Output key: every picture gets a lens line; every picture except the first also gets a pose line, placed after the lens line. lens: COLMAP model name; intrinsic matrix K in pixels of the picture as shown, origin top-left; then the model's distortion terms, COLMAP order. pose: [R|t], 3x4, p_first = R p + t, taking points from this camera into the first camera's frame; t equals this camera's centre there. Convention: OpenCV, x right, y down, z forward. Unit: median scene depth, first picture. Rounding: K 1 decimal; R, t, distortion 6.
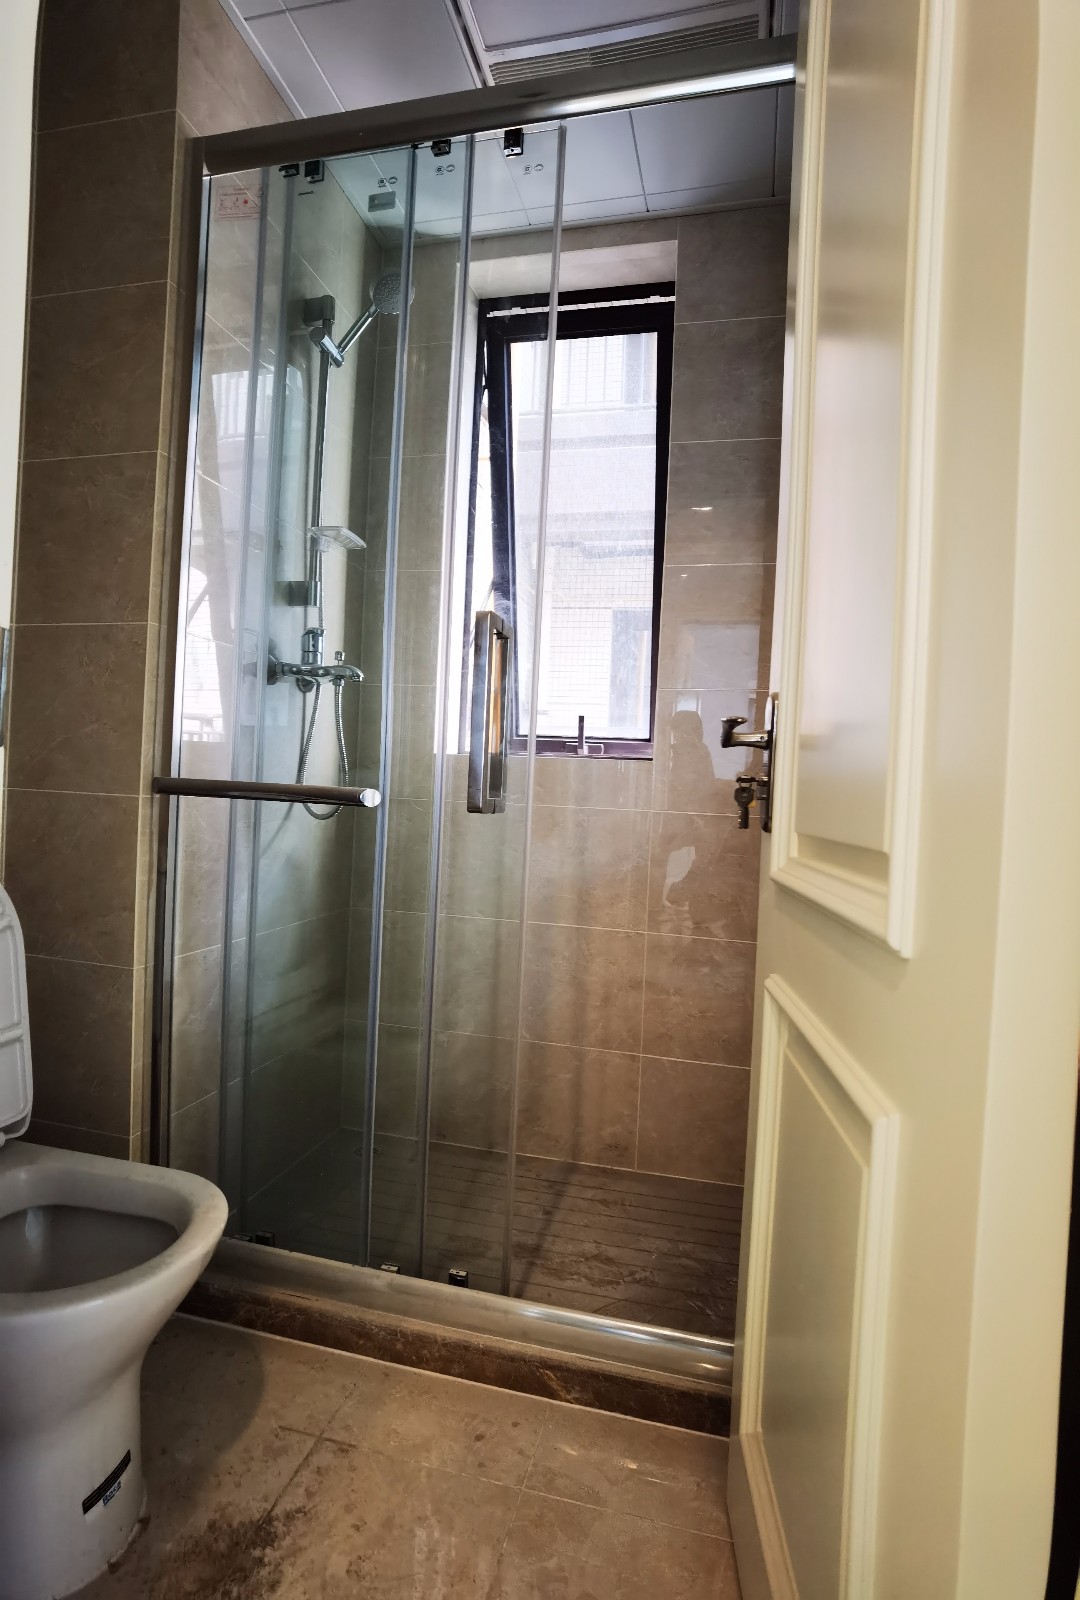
lens RADIAL K [[813.3, 0, 540.0], [0, 813.3, 800.0], [0, 0, 1]] dist [-0.092797, 0.046247]
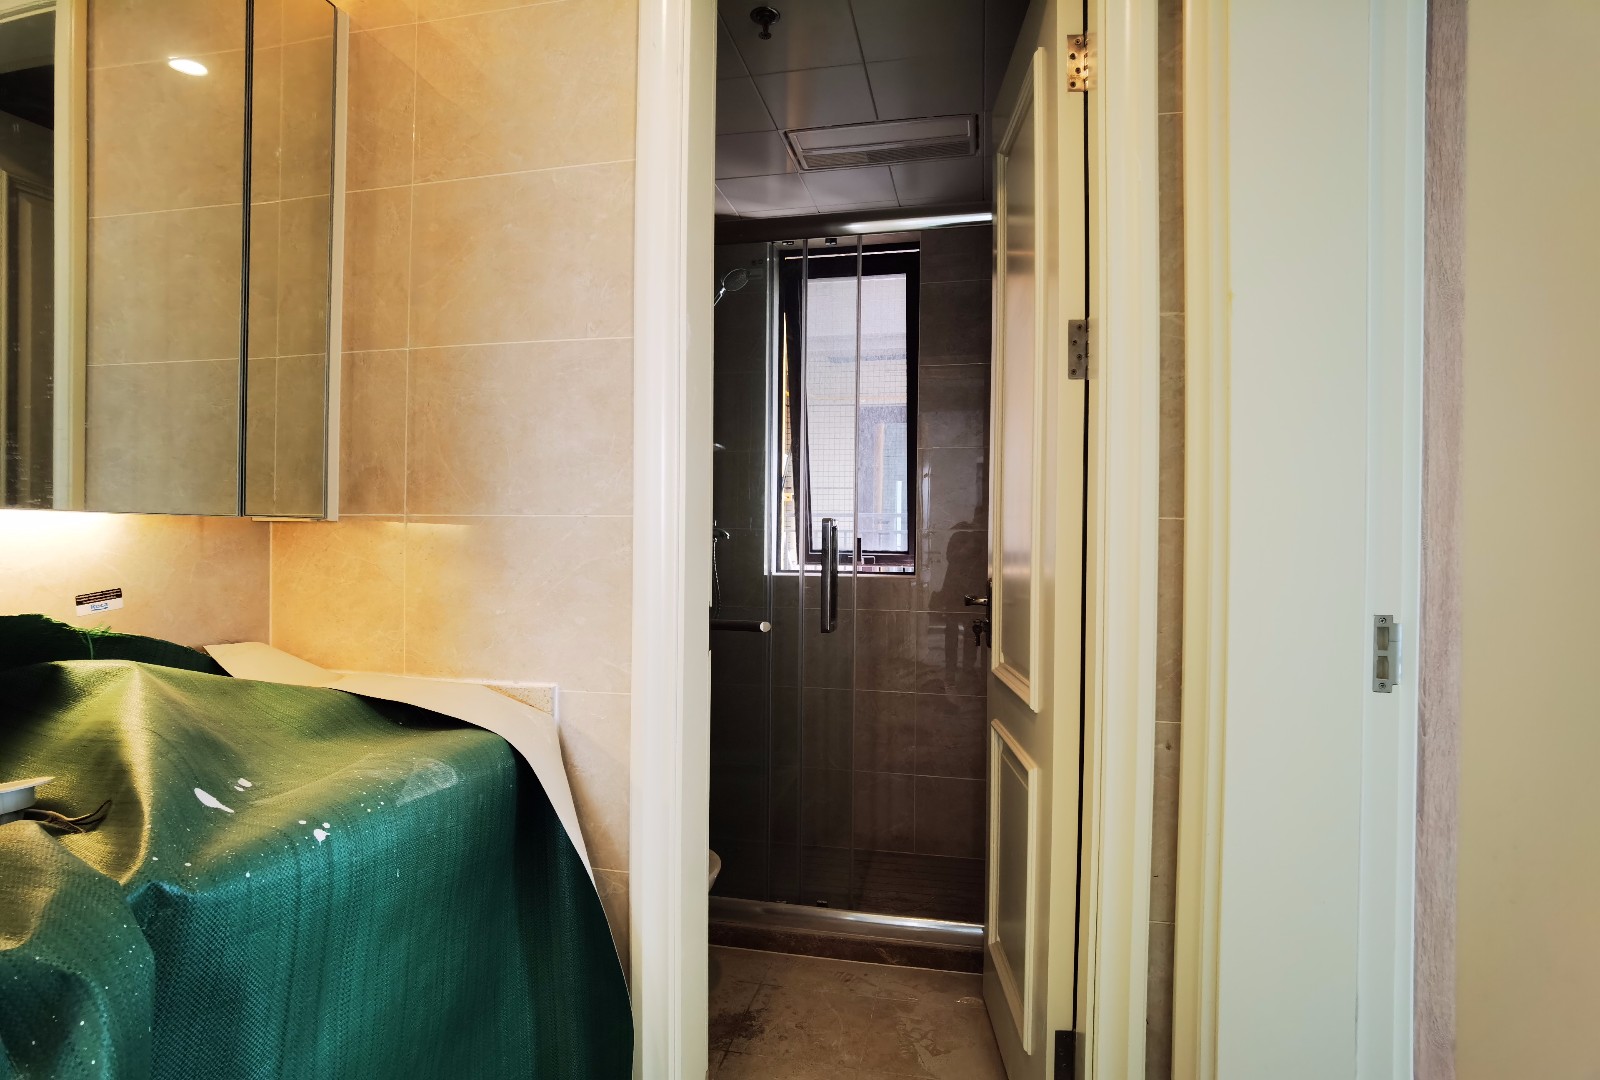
lens RADIAL K [[813.3, 0, 800.0], [0, 813.3, 540.0], [0, 0, 1]] dist [-0.092797, 0.046247]
pose [[0.998756, -0.037334, 0.033055, -0.188235], [0.037725, 0.999224, -0.011282, -0.169952], [-0.032608, 0.012515, 0.999390, -0.764290]]
